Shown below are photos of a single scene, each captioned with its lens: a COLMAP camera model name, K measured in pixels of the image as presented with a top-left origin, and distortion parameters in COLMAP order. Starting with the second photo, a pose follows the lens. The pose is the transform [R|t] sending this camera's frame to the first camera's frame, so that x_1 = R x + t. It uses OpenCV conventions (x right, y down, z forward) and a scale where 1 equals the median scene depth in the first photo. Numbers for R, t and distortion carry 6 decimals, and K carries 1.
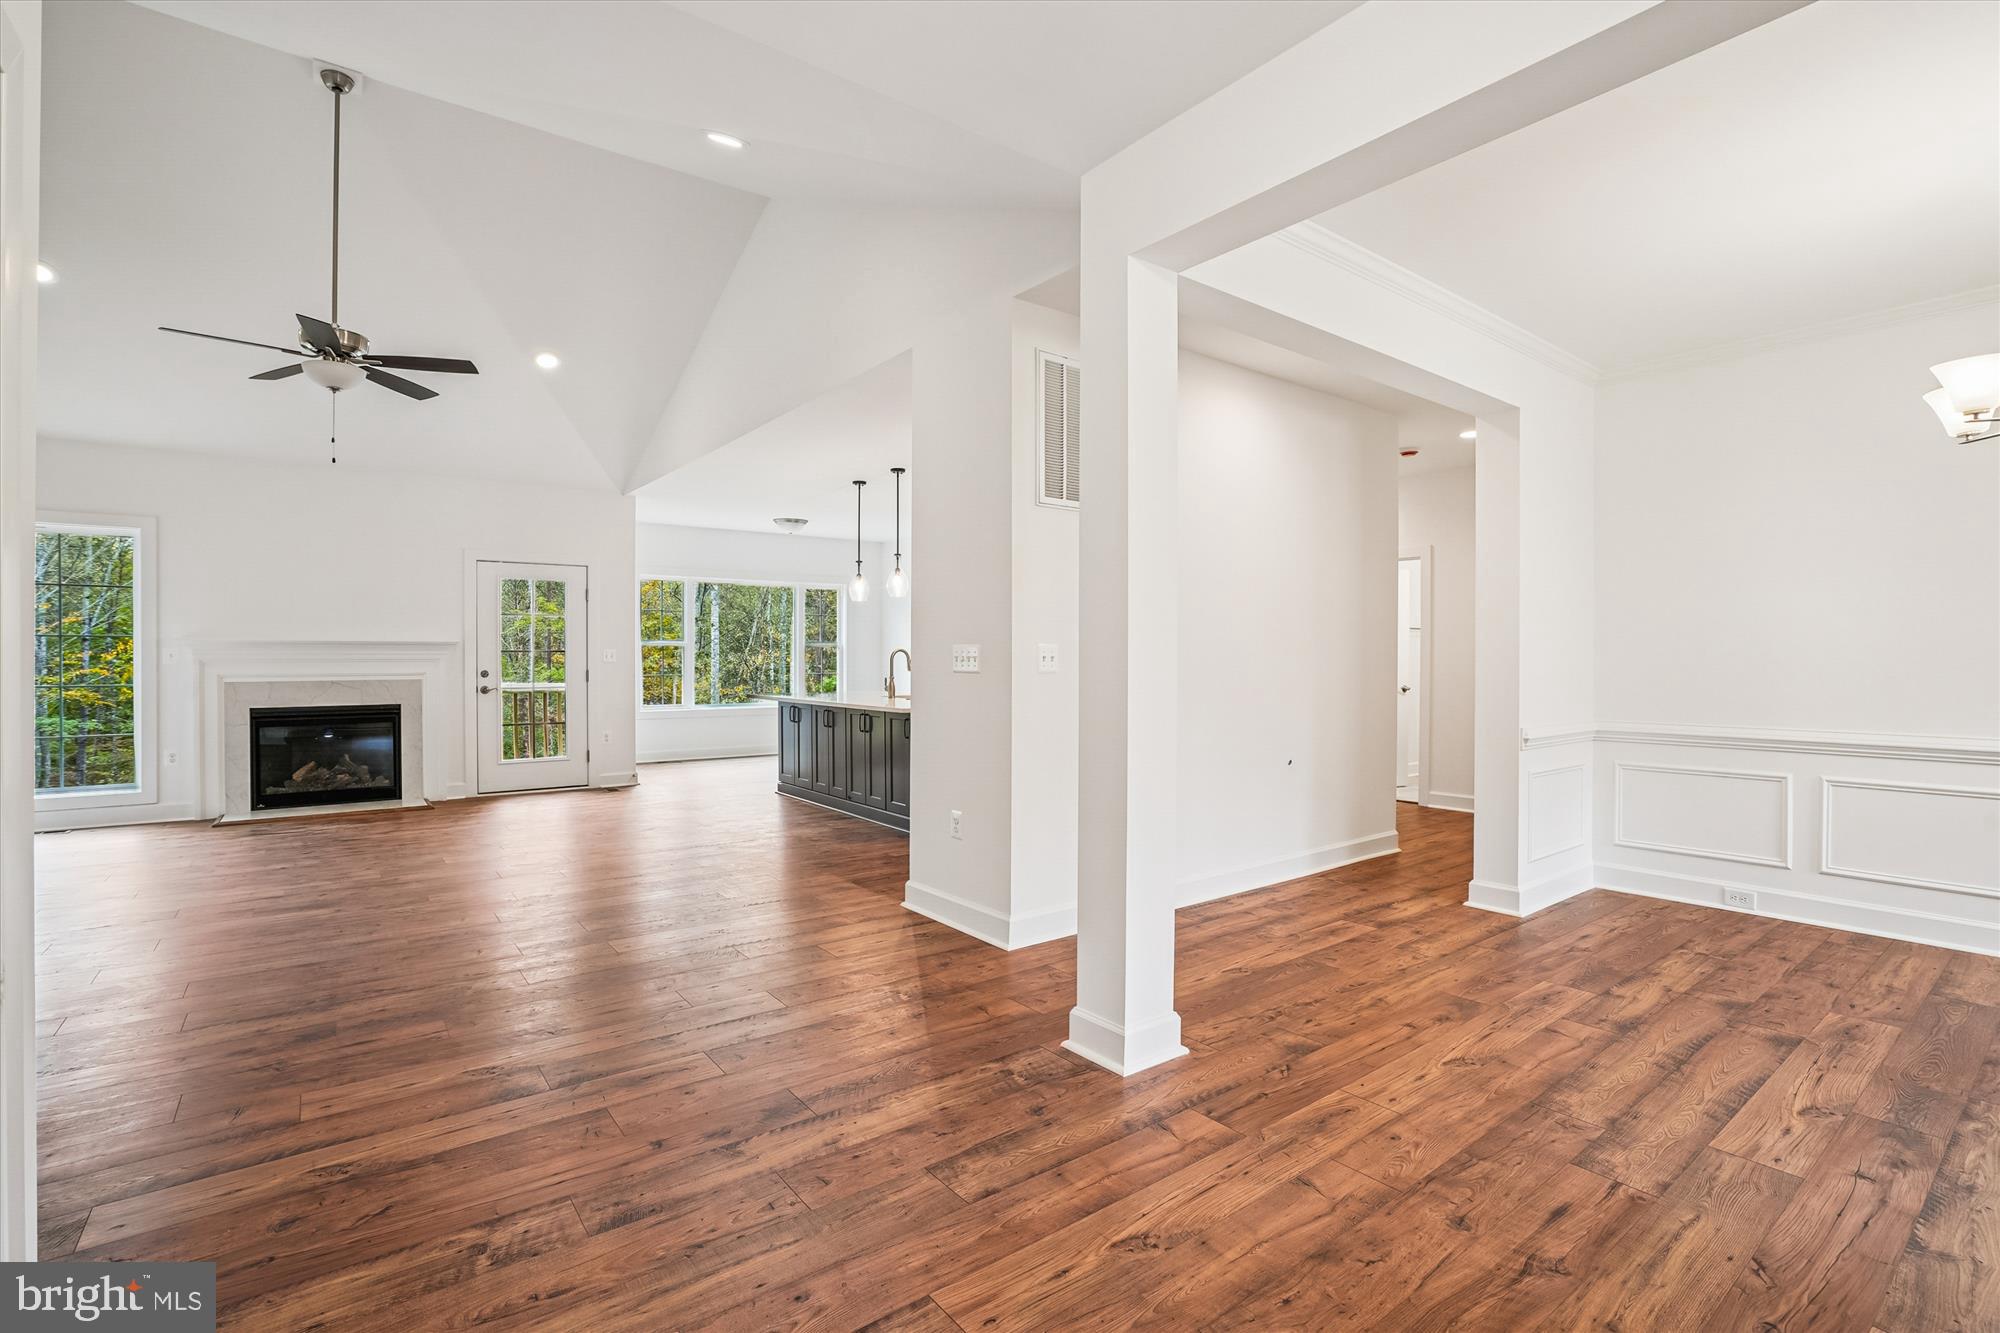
lens RADIAL K [[919.3, 0, 1000.0], [0, 919.3, 666.5], [0, 0, 1]] dist [-0.054287, 0.020350]
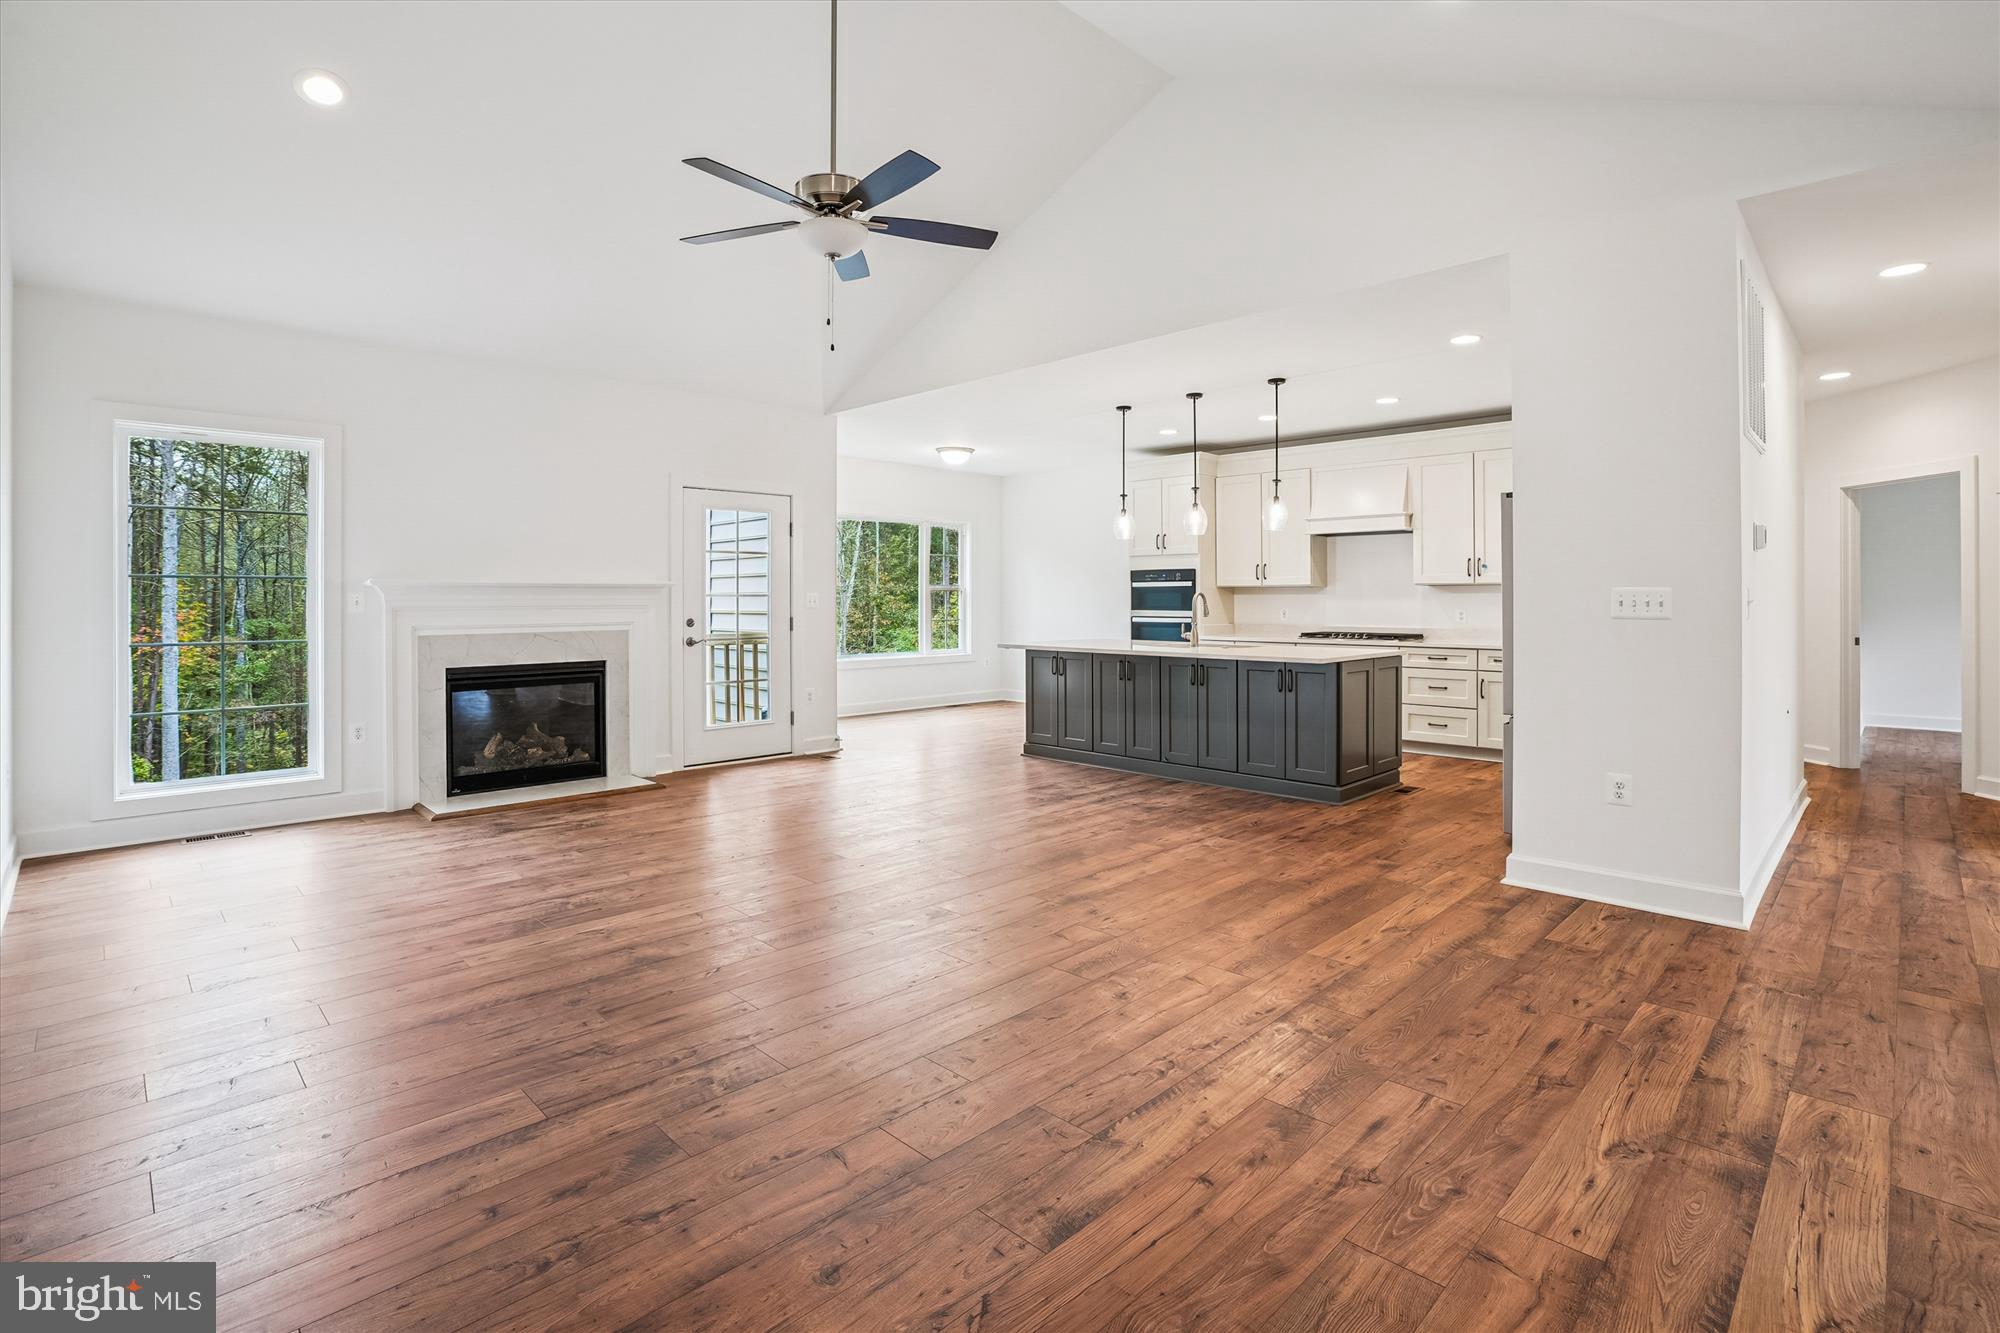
lens RADIAL K [[945.2, 0, 995.5], [0, 945.2, 608.4], [0, 0, 1]] dist [-0.053755, 0.018656]
pose [[0.991530, -0.005220, 0.129773, -0.444721], [0.005531, 0.999983, -0.002037, -0.002000], [-0.129760, 0.002738, 0.991542, 0.113389]]
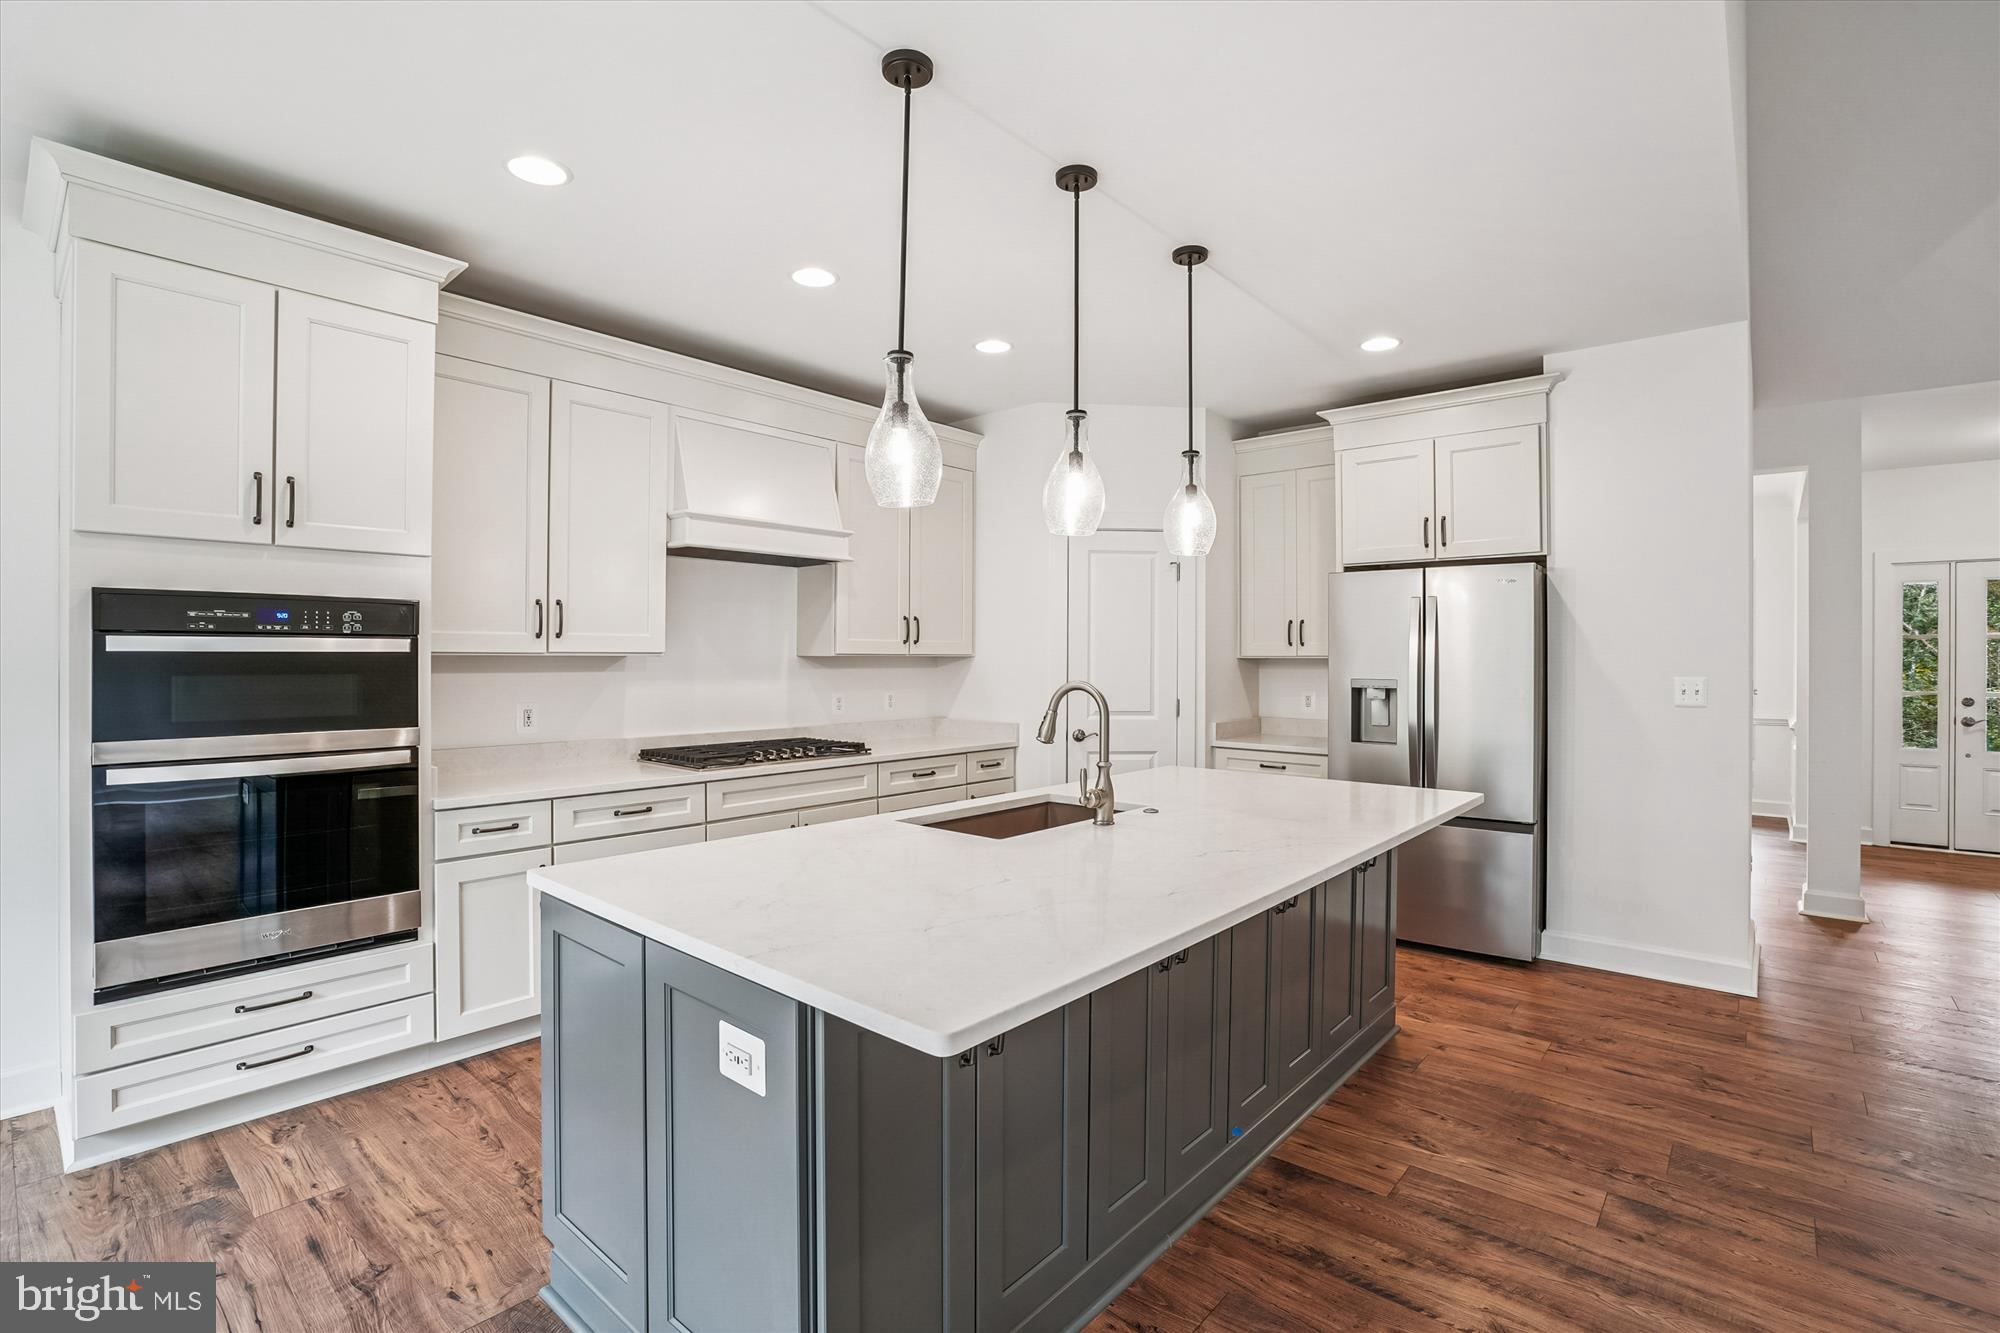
lens RADIAL K [[919.3, 0, 1000.0], [0, 919.3, 666.5], [0, 0, 1]] dist [-0.054287, 0.020350]
pose [[-0.209817, -0.014587, 0.977632, -0.465391], [0.006081, 0.999850, 0.016224, -0.031441], [-0.977722, 0.009349, -0.209696, 1.147341]]
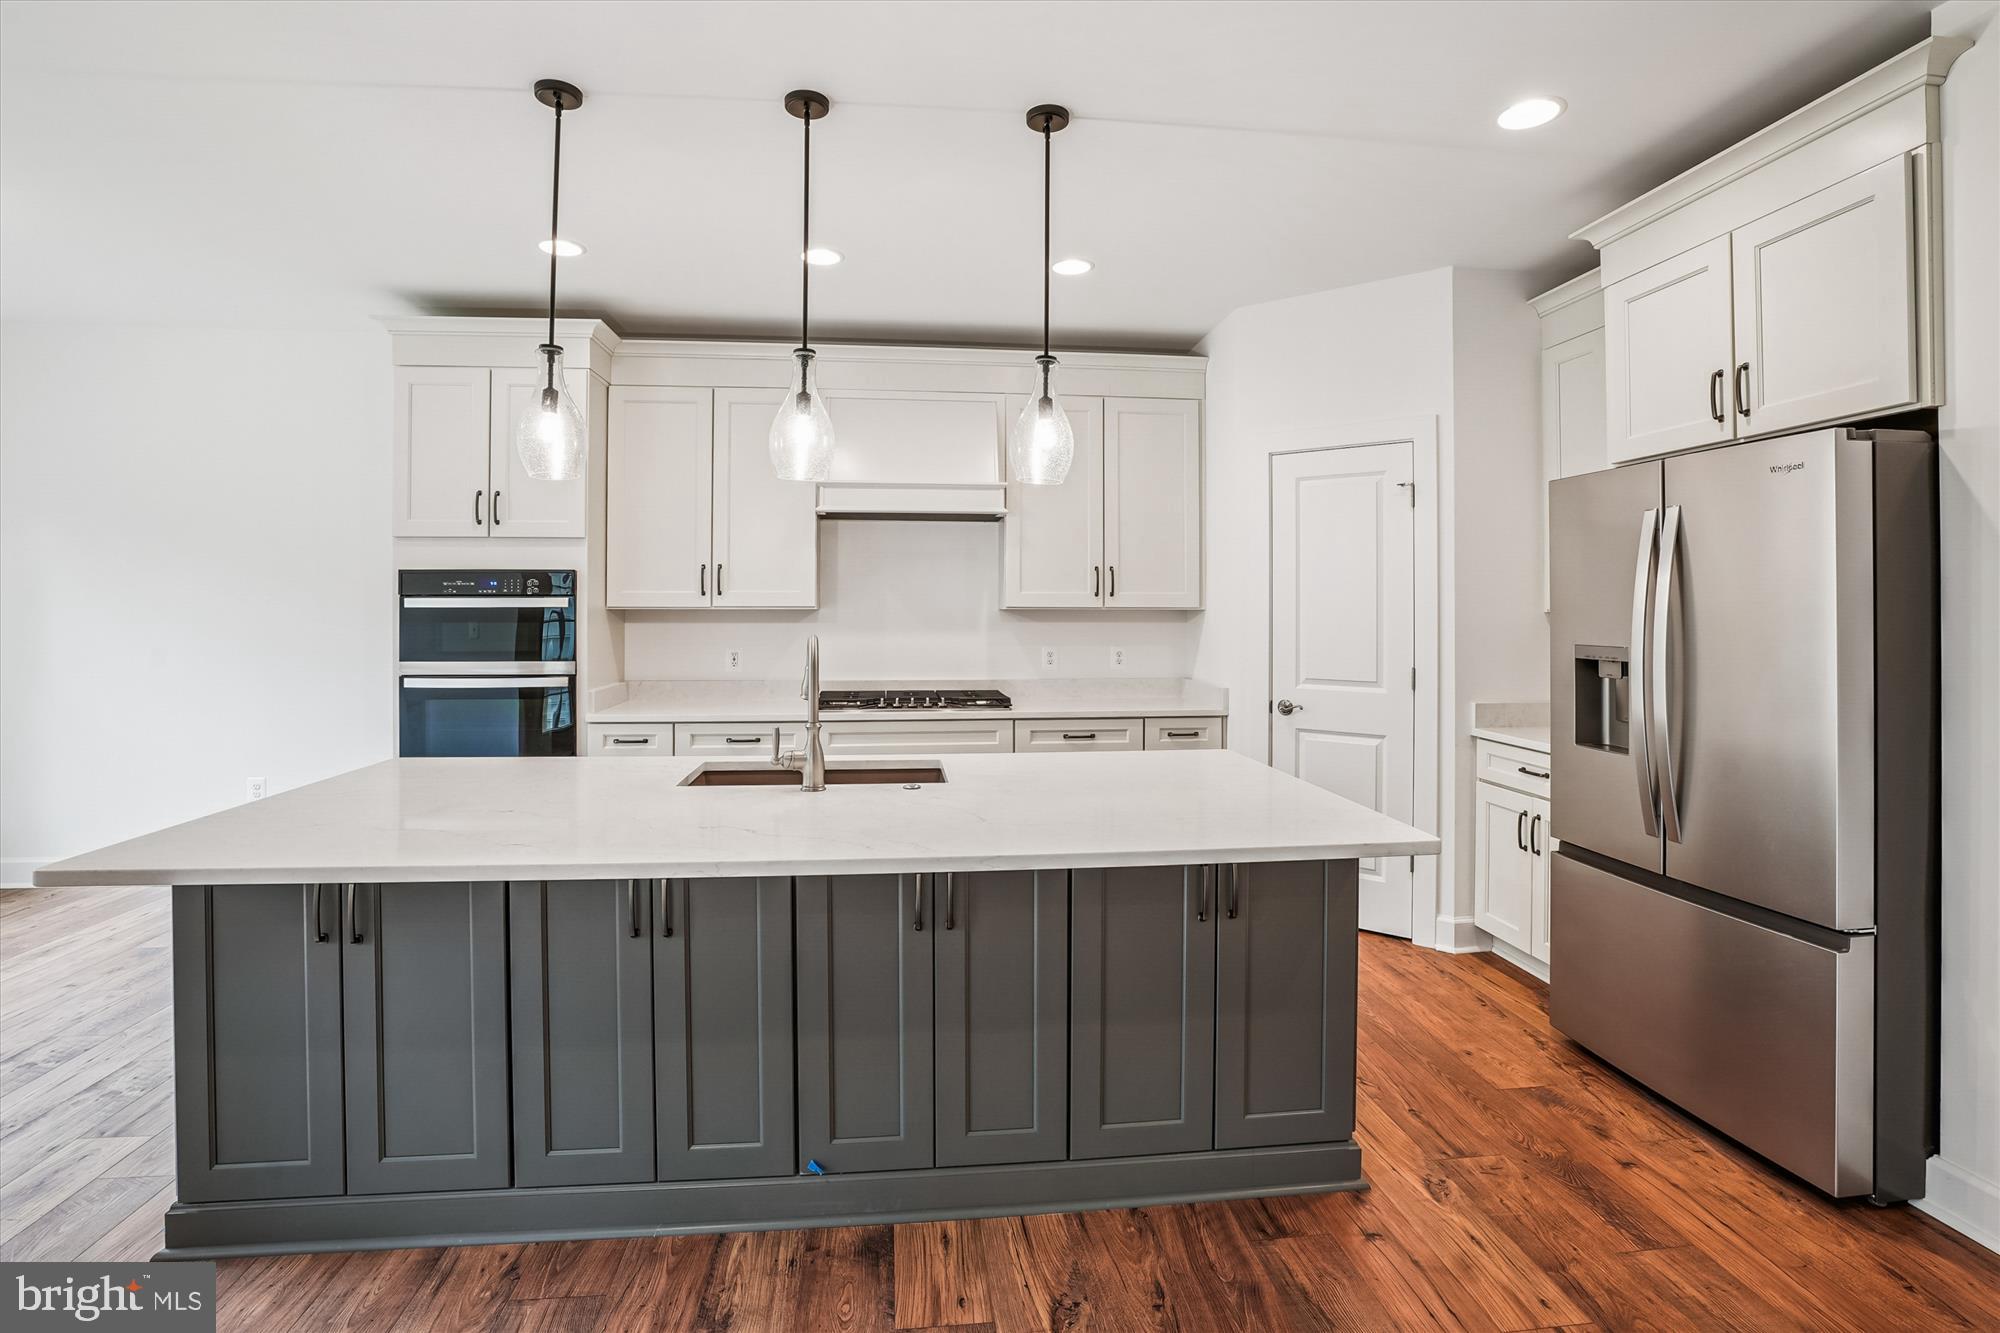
lens RADIAL K [[945.2, 0, 995.5], [0, 945.2, 608.4], [0, 0, 1]] dist [-0.053755, 0.018656]
pose [[0.513603, -0.003608, 0.858020, -0.382146], [0.009299, 0.999956, -0.001361, -0.028985], [-0.857977, 0.008678, 0.513614, 0.799432]]
